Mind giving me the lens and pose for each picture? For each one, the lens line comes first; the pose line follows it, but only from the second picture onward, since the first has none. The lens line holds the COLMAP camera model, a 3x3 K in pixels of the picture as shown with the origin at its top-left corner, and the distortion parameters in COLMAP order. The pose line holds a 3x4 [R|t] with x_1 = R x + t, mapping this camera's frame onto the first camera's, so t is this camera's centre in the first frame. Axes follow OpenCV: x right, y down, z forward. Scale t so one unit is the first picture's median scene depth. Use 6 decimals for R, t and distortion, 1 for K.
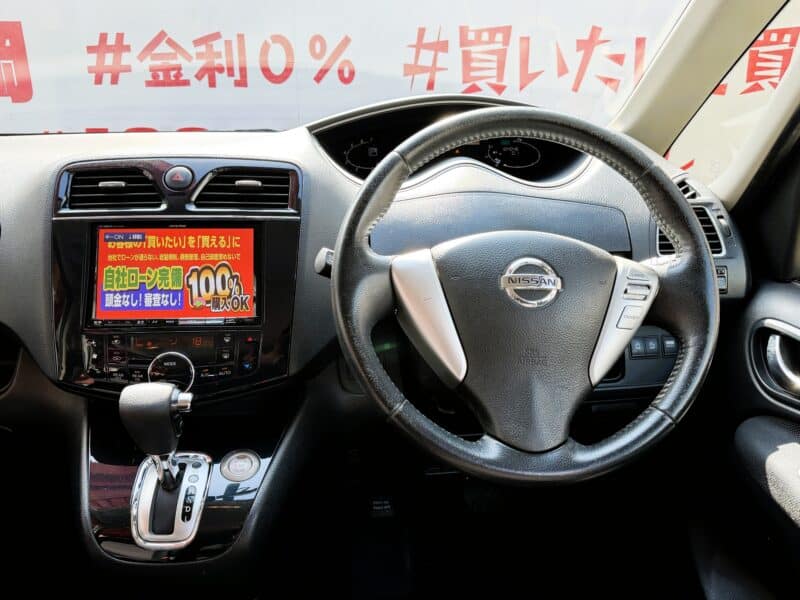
lens RADIAL K [[659.0, 0, 400.0], [0, 659.0, 300.0], [0, 0, 1]] dist [0.127828, -0.264667]
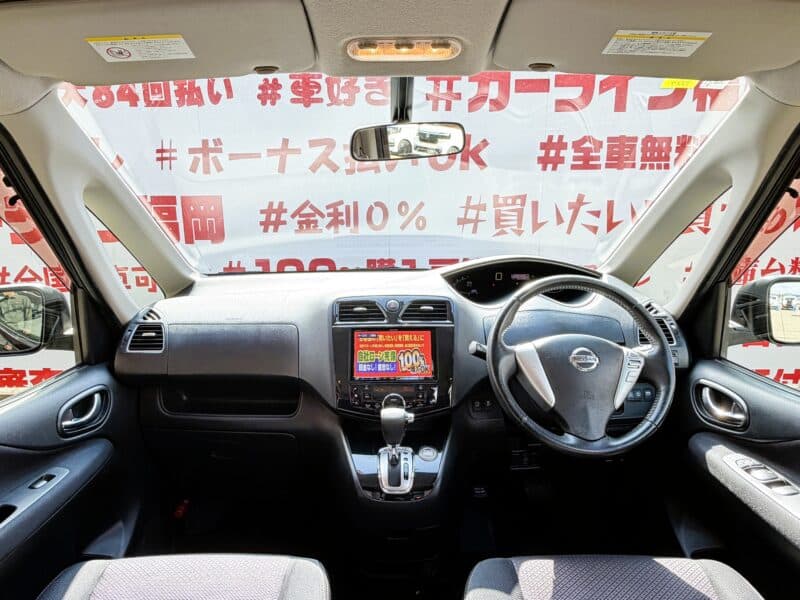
lens RADIAL K [[524.3, 0, 386.3], [0, 524.3, 297.4], [0, 0, 1]] dist [-0.005002, -0.003485]
pose [[0.998727, -0.002500, -0.050375, -0.276087], [-0.004471, 0.990450, -0.137799, 0.008302], [0.050238, 0.137849, 0.989178, -0.562695]]
